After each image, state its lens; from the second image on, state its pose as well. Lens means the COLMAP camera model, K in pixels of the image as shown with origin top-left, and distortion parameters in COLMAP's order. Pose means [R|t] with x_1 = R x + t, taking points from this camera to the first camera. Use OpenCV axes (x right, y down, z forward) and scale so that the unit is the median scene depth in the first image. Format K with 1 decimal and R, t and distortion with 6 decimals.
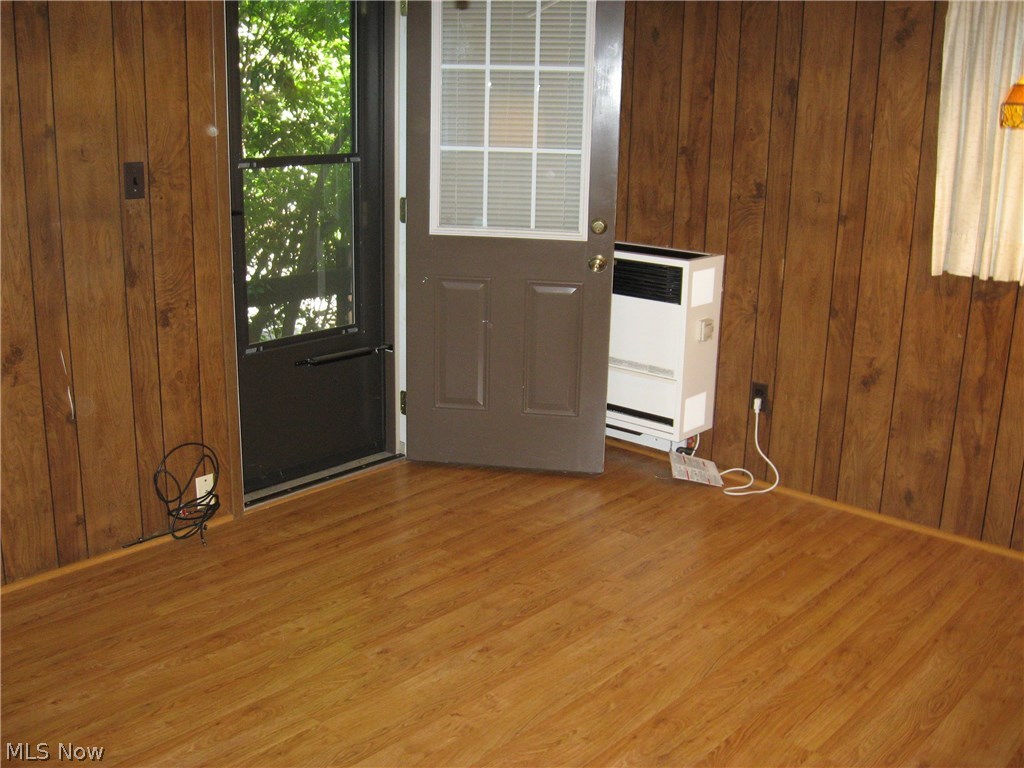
lens RADIAL K [[1093.2, 0, 512.0], [0, 1093.2, 384.0], [0, 0, 1]] dist [-0.123116, -0.008875]
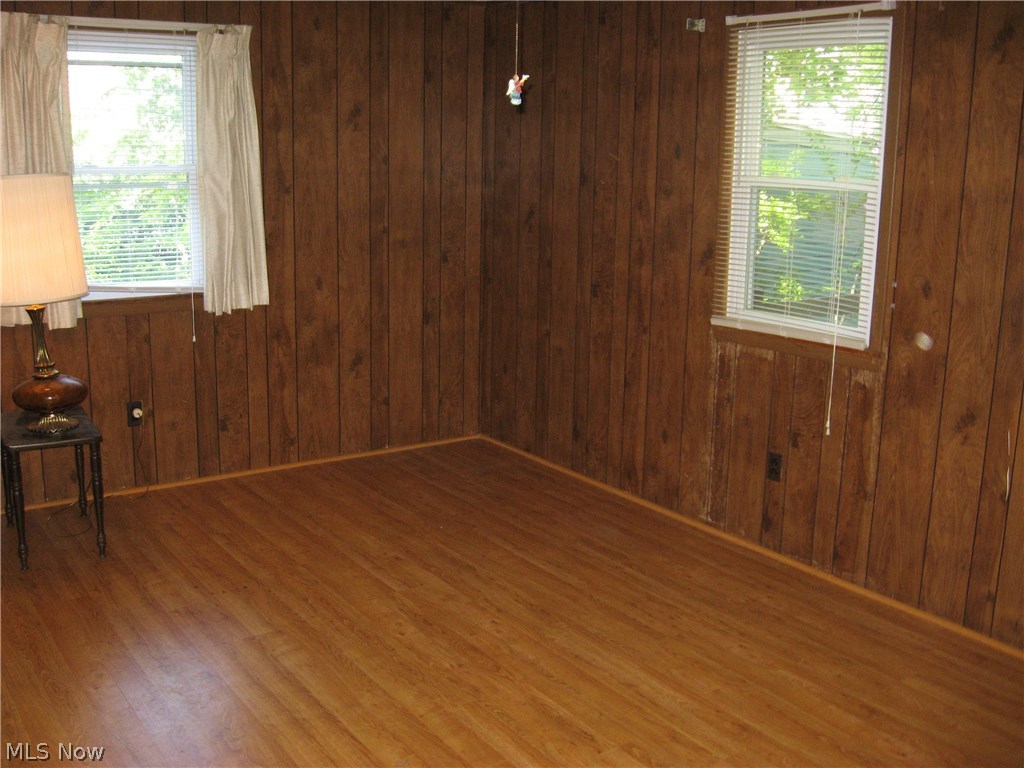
lens RADIAL K [[1093.2, 0, 512.0], [0, 1093.2, 384.0], [0, 0, 1]] dist [-0.123116, -0.008875]
pose [[-0.234817, 0.185206, -0.954232, 0.693686], [-0.284350, 0.925651, 0.249632, -0.201423], [0.929519, 0.329954, -0.164695, 0.726653]]
